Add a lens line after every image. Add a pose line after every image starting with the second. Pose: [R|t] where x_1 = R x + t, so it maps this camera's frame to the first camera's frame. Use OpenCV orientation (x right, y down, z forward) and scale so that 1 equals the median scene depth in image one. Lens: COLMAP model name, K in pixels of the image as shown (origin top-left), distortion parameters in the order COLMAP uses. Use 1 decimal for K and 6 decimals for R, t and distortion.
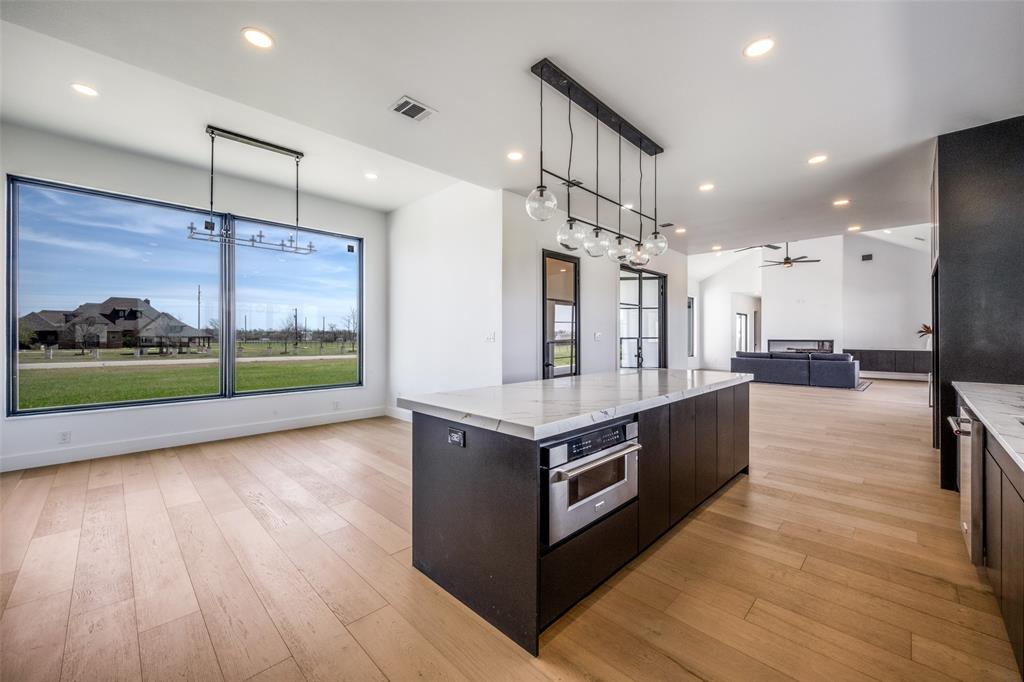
lens RADIAL K [[401.1, 0, 509.7], [0, 401.1, 334.7], [0, 0, 1]] dist [-0.000371, -0.000139]
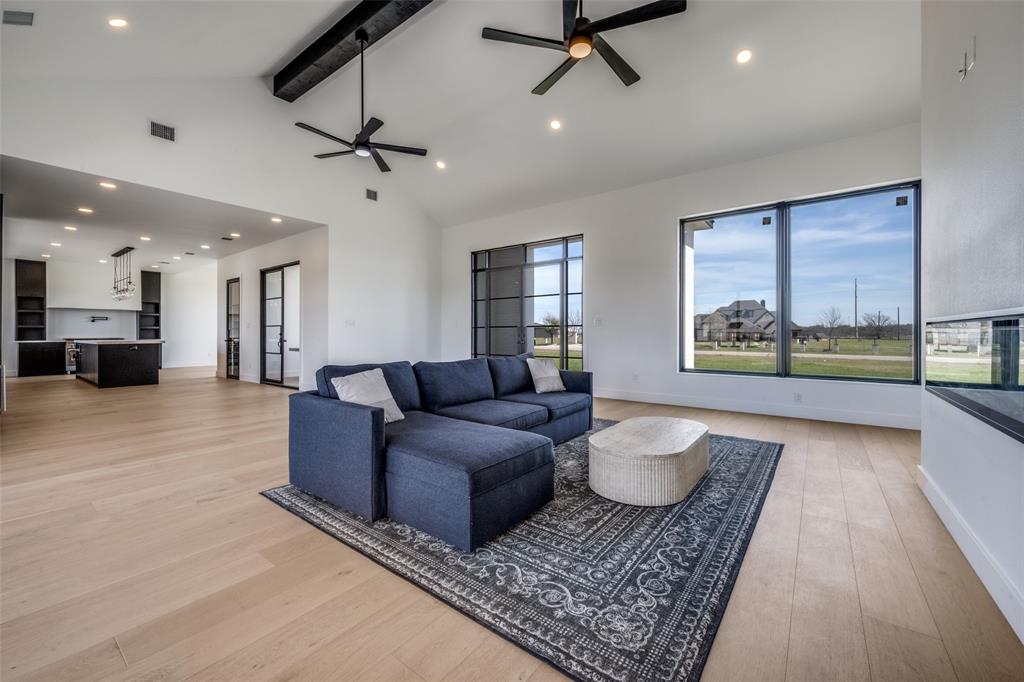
lens RADIAL K [[401.1, 0, 508.2], [0, 401.1, 331.6], [0, 0, 1]] dist [-0.000371, -0.000139]
pose [[0.137031, -0.000587, -0.990567, 0.199360], [0.002616, 0.999997, -0.000231, 0.002192], [0.990563, -0.002559, 0.137032, 0.205058]]
